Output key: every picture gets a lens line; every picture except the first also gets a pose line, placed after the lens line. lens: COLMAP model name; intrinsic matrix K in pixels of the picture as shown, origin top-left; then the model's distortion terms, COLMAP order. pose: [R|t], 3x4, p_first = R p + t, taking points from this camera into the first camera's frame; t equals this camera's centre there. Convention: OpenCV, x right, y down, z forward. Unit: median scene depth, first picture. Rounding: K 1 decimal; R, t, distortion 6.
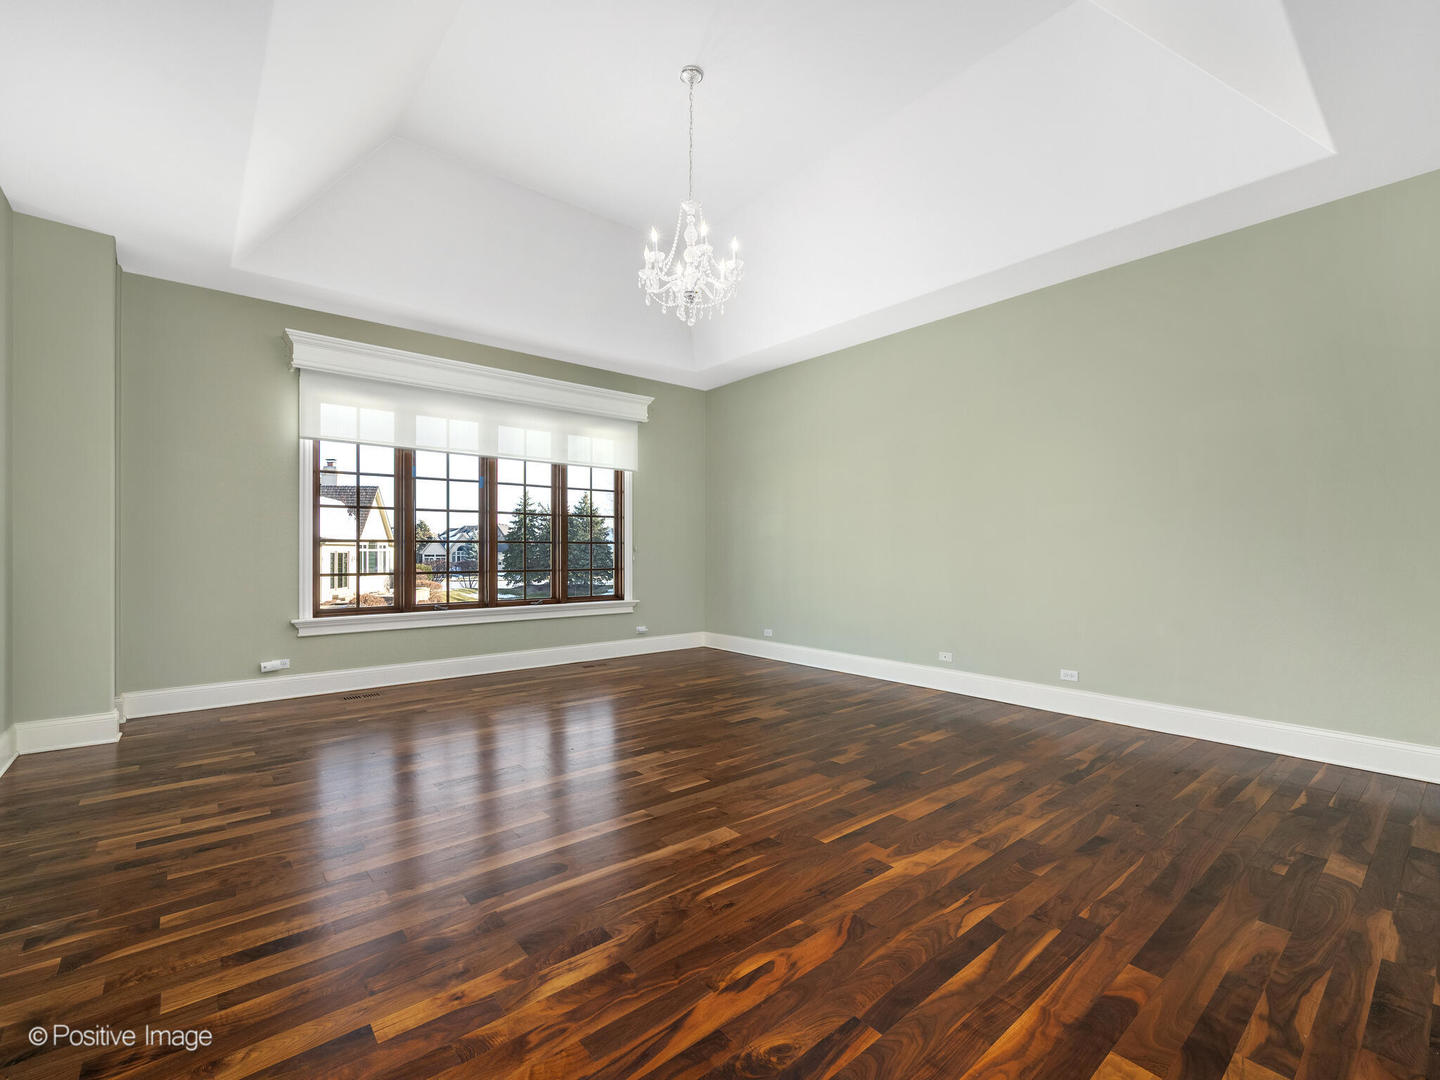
lens RADIAL K [[680.8, 0, 720.0], [0, 680.8, 540.0], [0, 0, 1]] dist [0.002765, -0.000156]
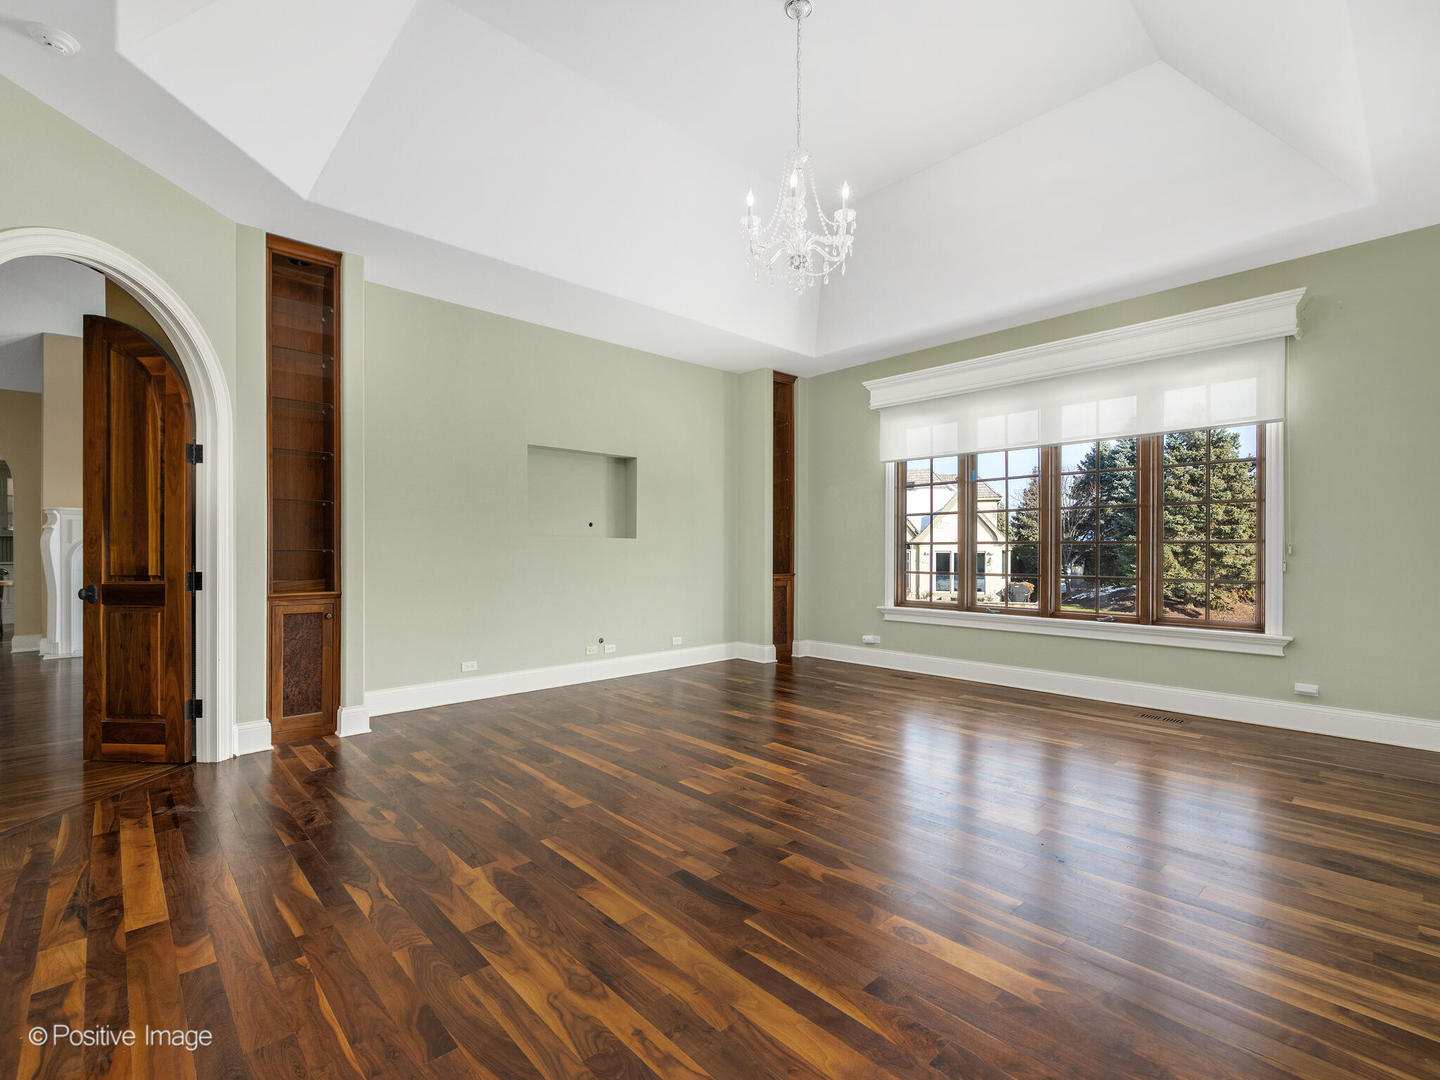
lens RADIAL K [[676.7, 0, 727.2], [0, 676.7, 554.2], [0, 0, 1]] dist [-0.002829, -0.000507]
pose [[0.018192, 0.005995, -0.999817, 0.648946], [0.014758, 0.999871, 0.006264, 0.007390], [0.999726, -0.014869, 0.018101, 0.704060]]
